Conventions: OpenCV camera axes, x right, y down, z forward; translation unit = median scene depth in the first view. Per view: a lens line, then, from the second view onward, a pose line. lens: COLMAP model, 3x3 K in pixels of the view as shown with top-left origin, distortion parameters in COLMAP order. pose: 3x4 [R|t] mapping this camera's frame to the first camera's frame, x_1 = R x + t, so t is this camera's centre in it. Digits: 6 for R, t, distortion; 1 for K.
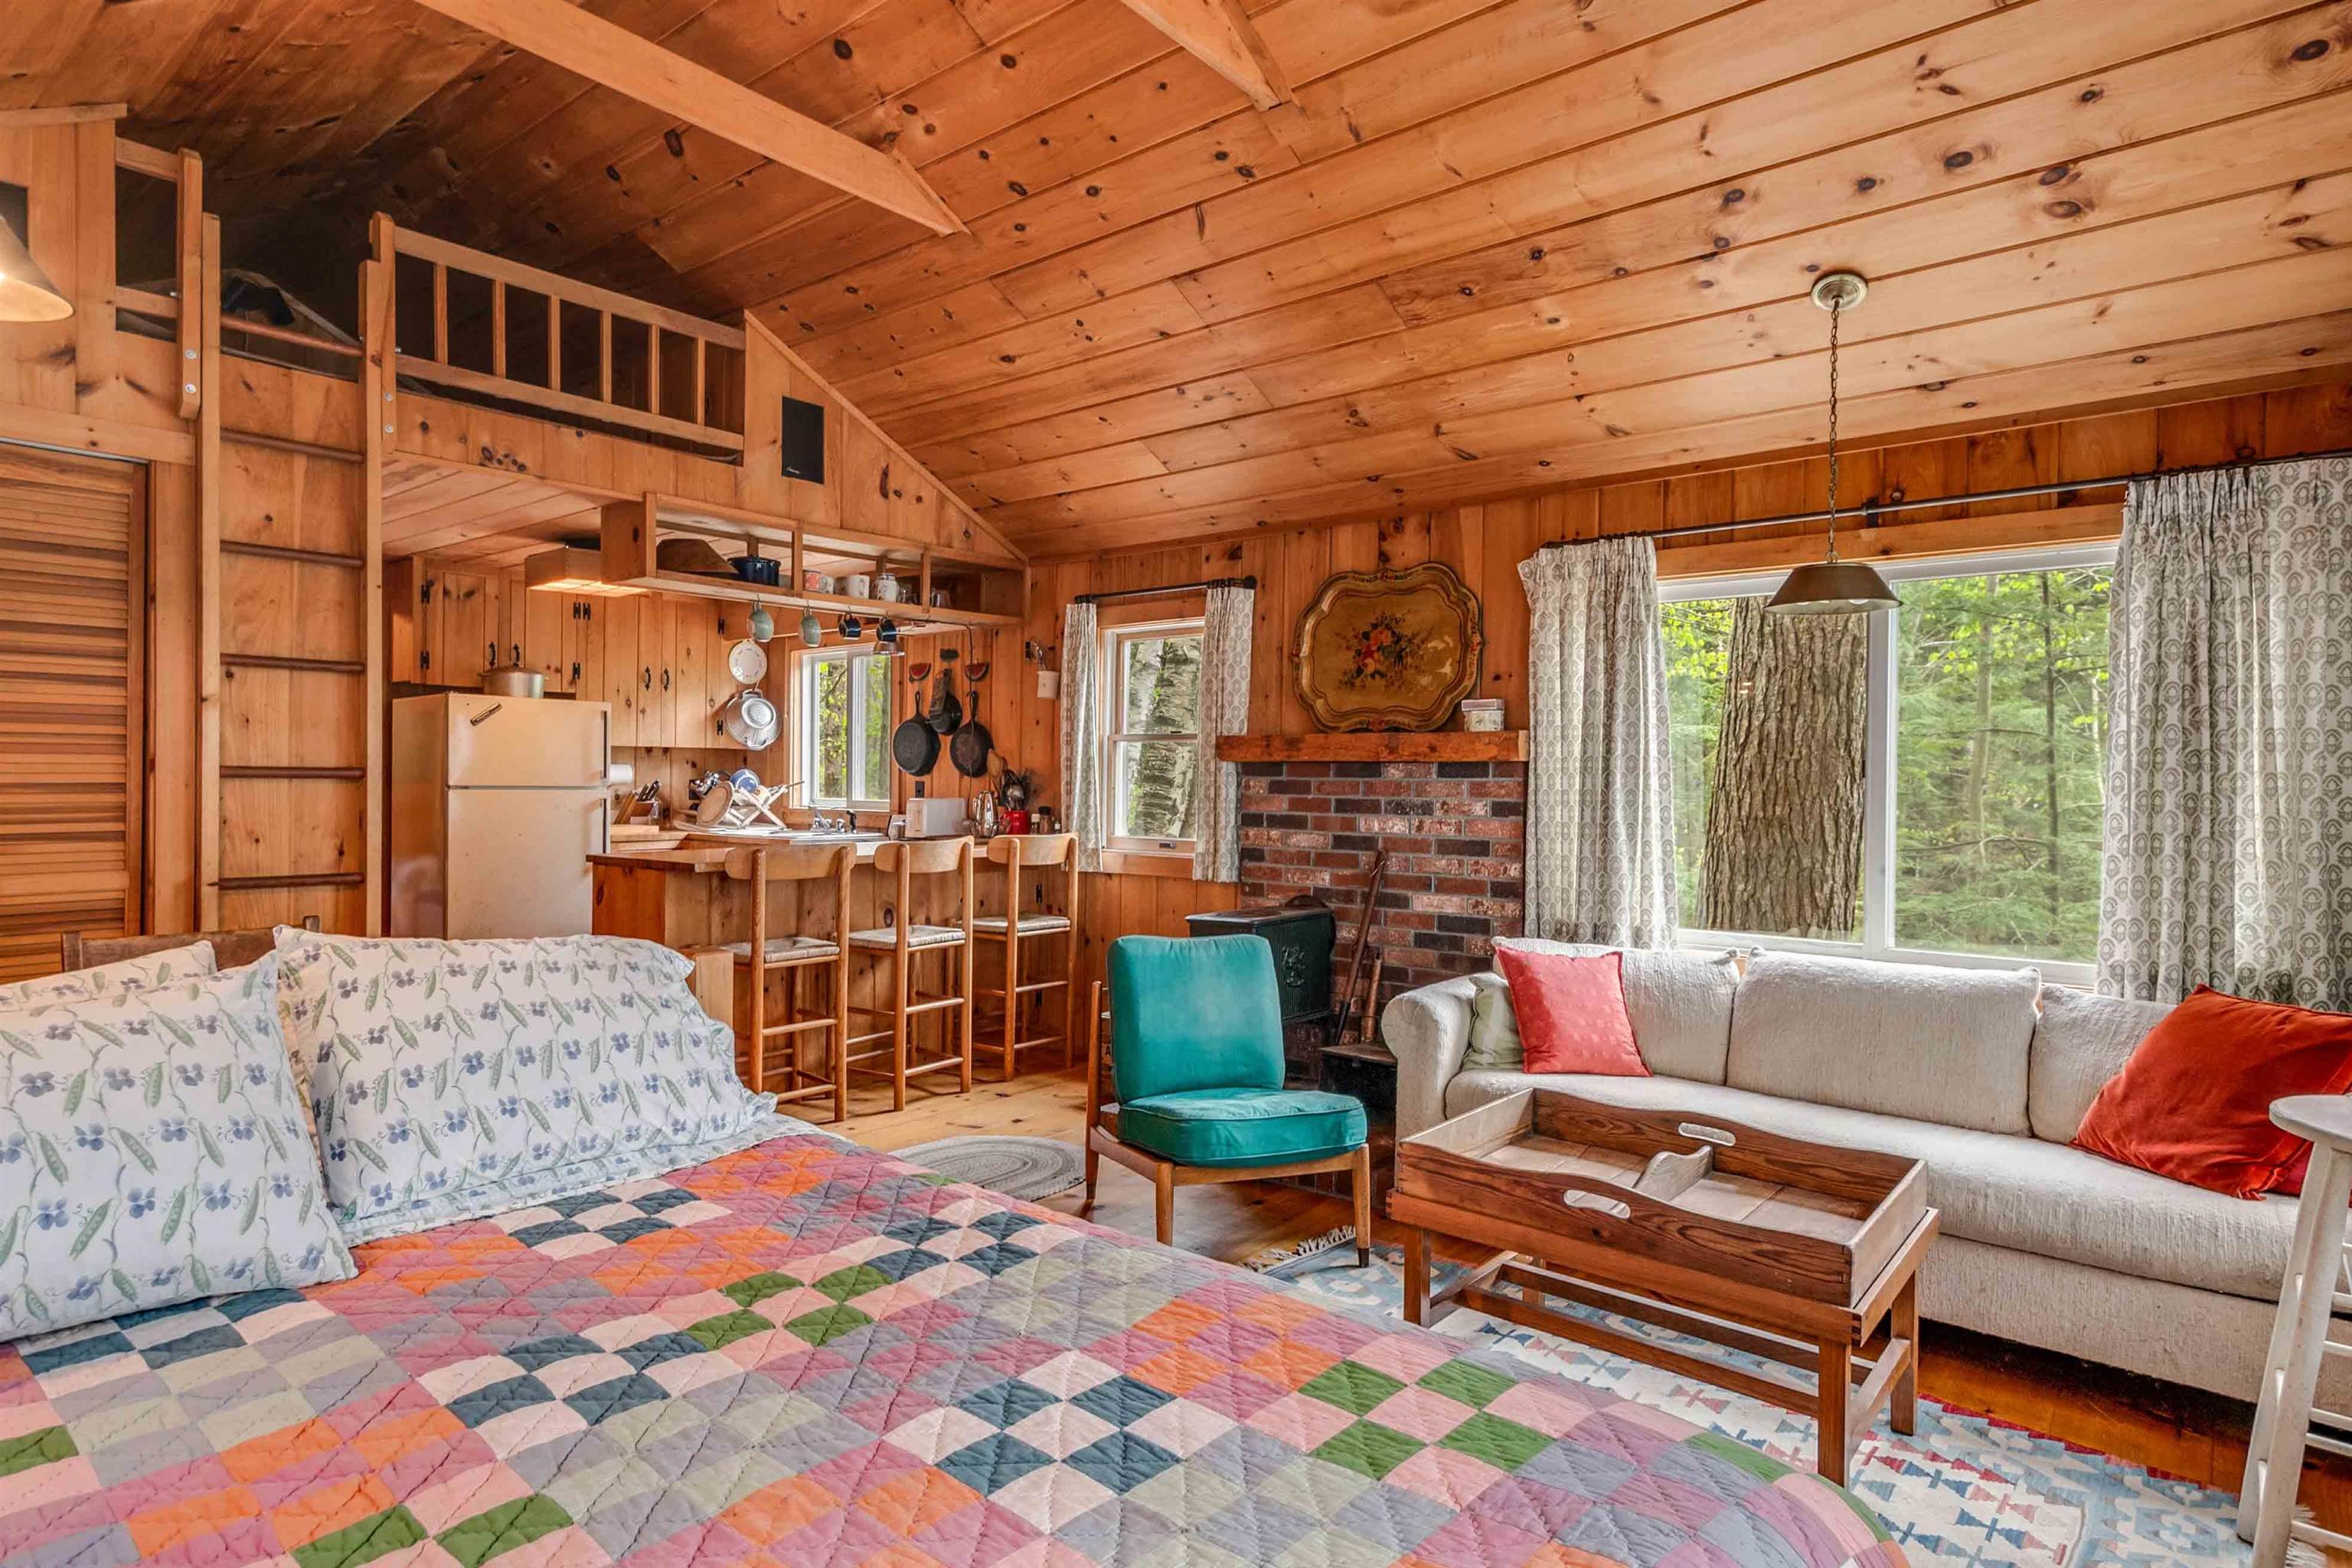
lens RADIAL K [[1278.5, 0, 1184.5], [0, 1278.5, 774.4], [0, 0, 1]] dist [0.002643, 0.000665]
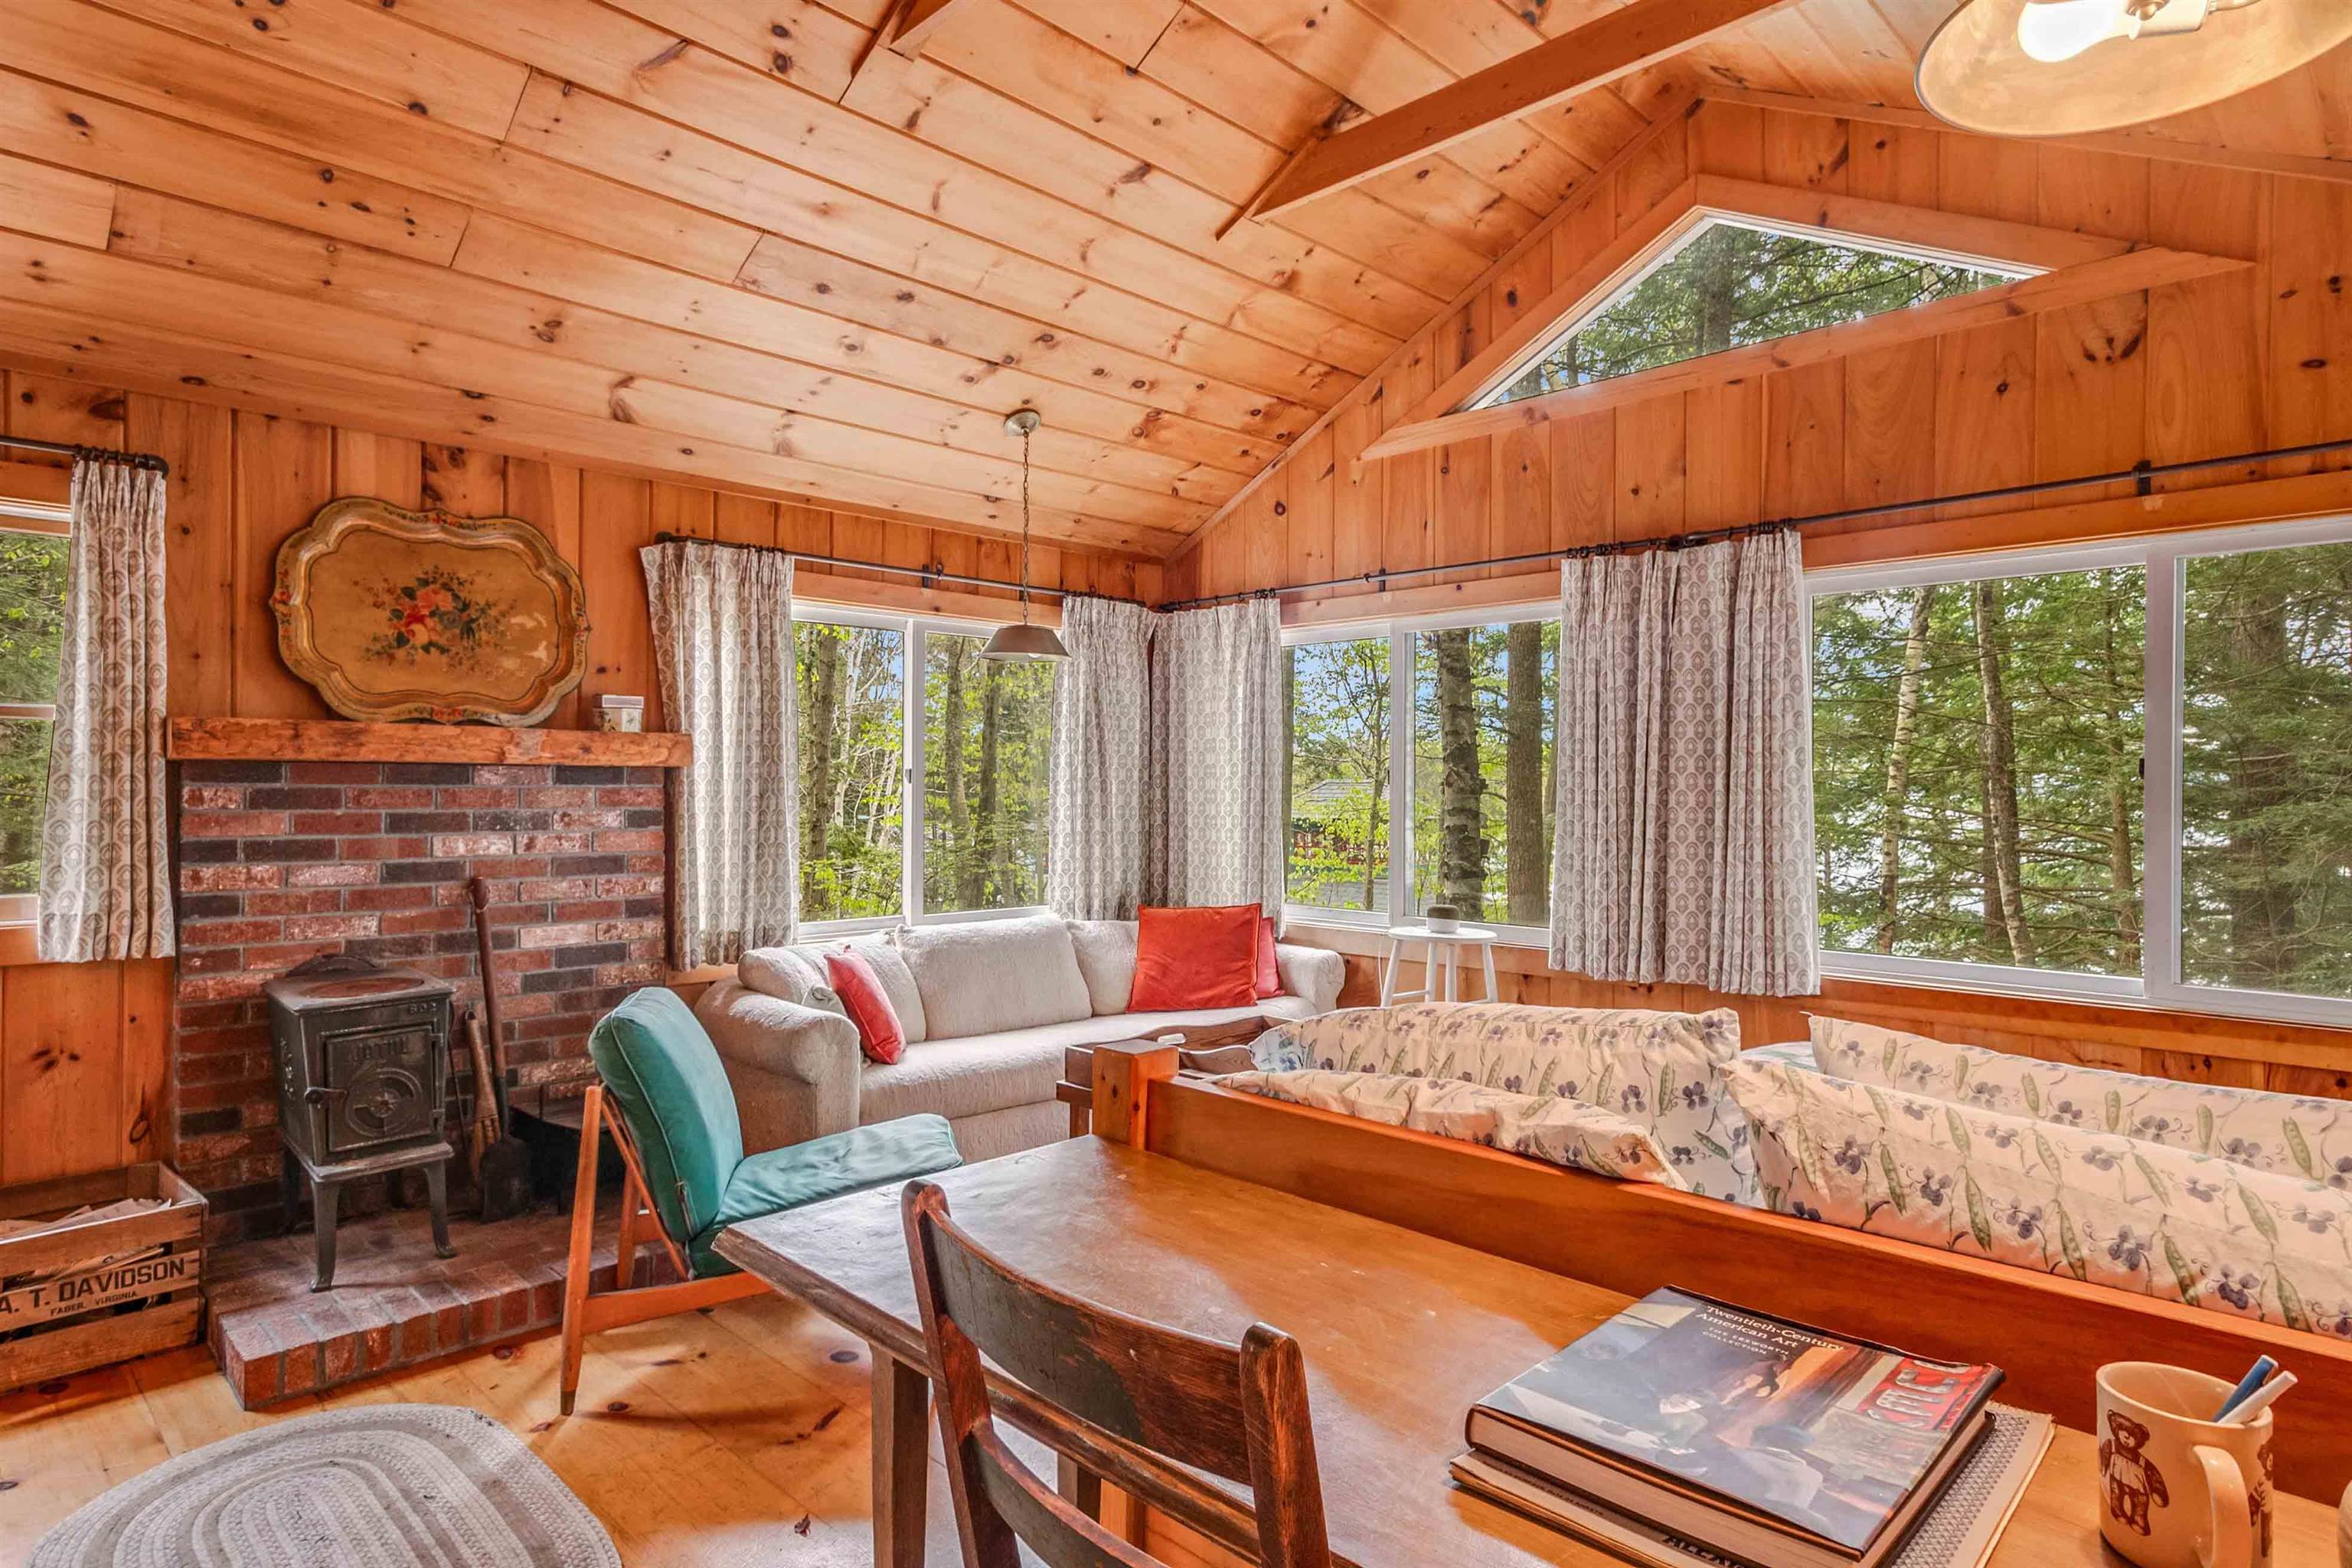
lens RADIAL K [[1278.5, 0, 1184.8], [0, 1278.5, 776.9], [0, 0, 1]] dist [0.002643, 0.000665]
pose [[0.096513, -0.002210, 0.995329, -0.470288], [-0.008348, 0.999961, 0.003029, -0.006418], [-0.995297, -0.008601, 0.096491, 0.407007]]
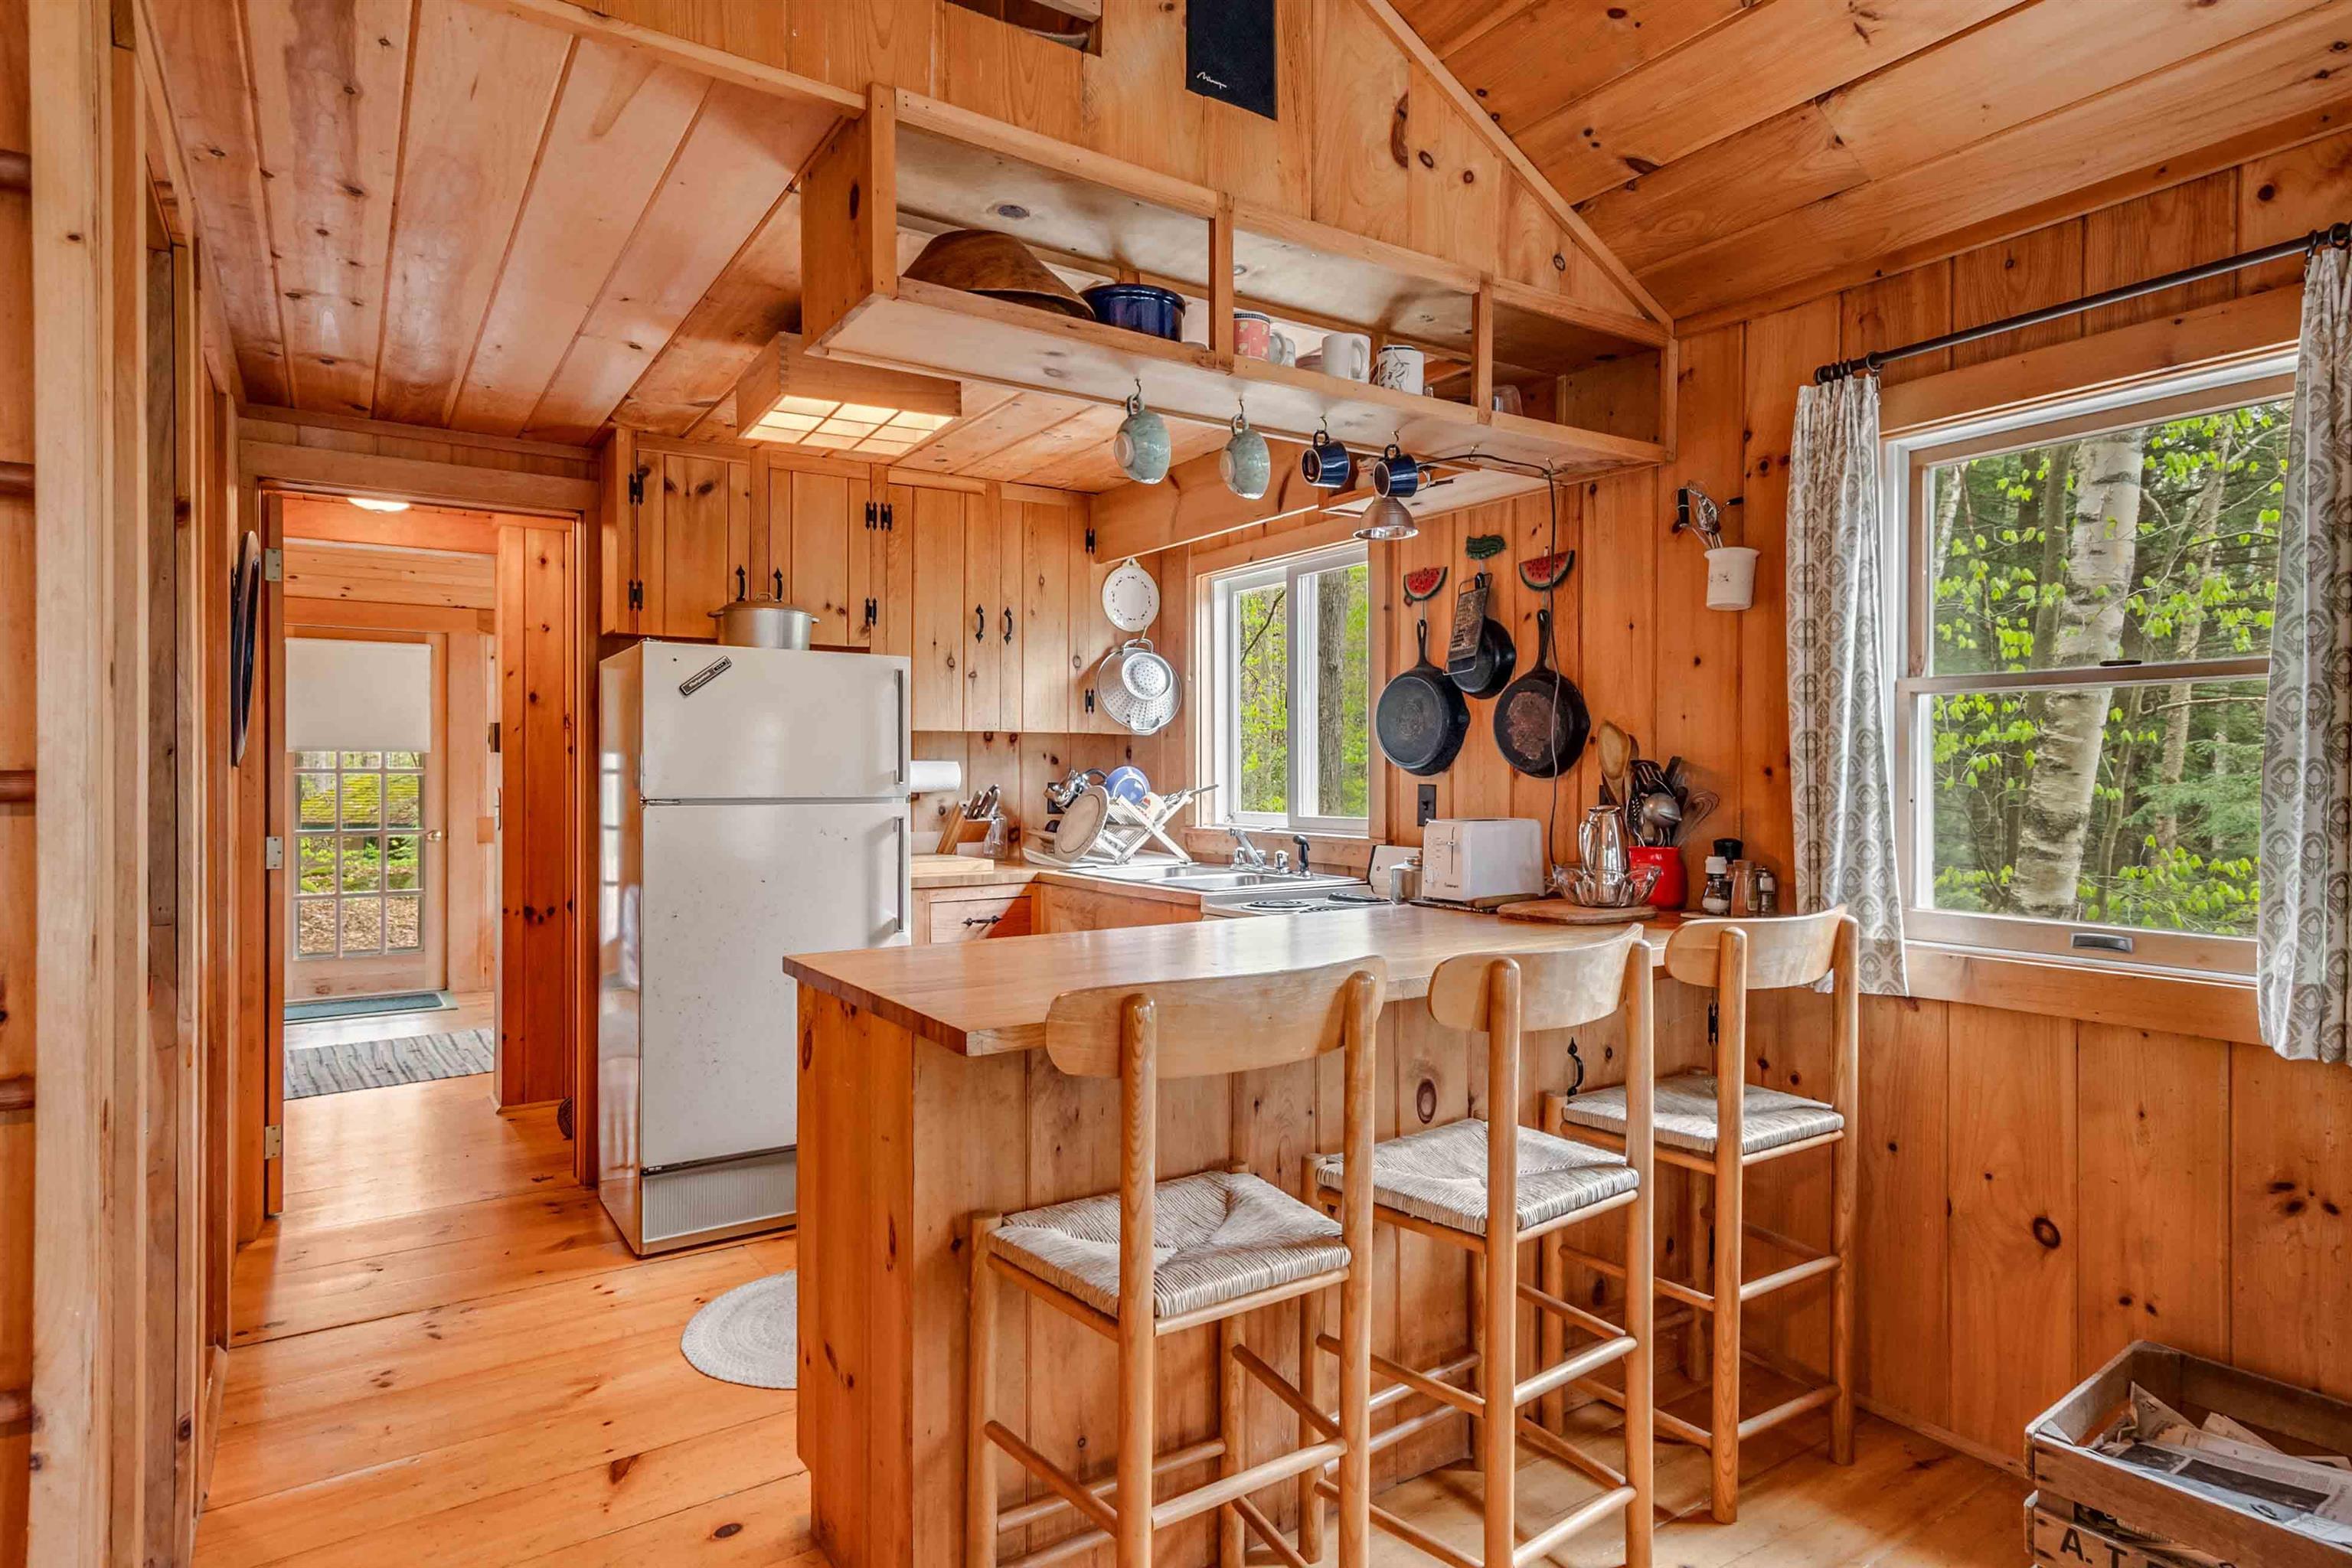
lens RADIAL K [[1278.5, 0, 1184.7], [0, 1278.5, 783.1], [0, 0, 1]] dist [0.002643, 0.000665]
pose [[0.956095, -0.005592, -0.293003, -0.166686], [0.008283, 0.999934, 0.007943, -0.000553], [0.292939, -0.010021, 0.956078, 0.511610]]
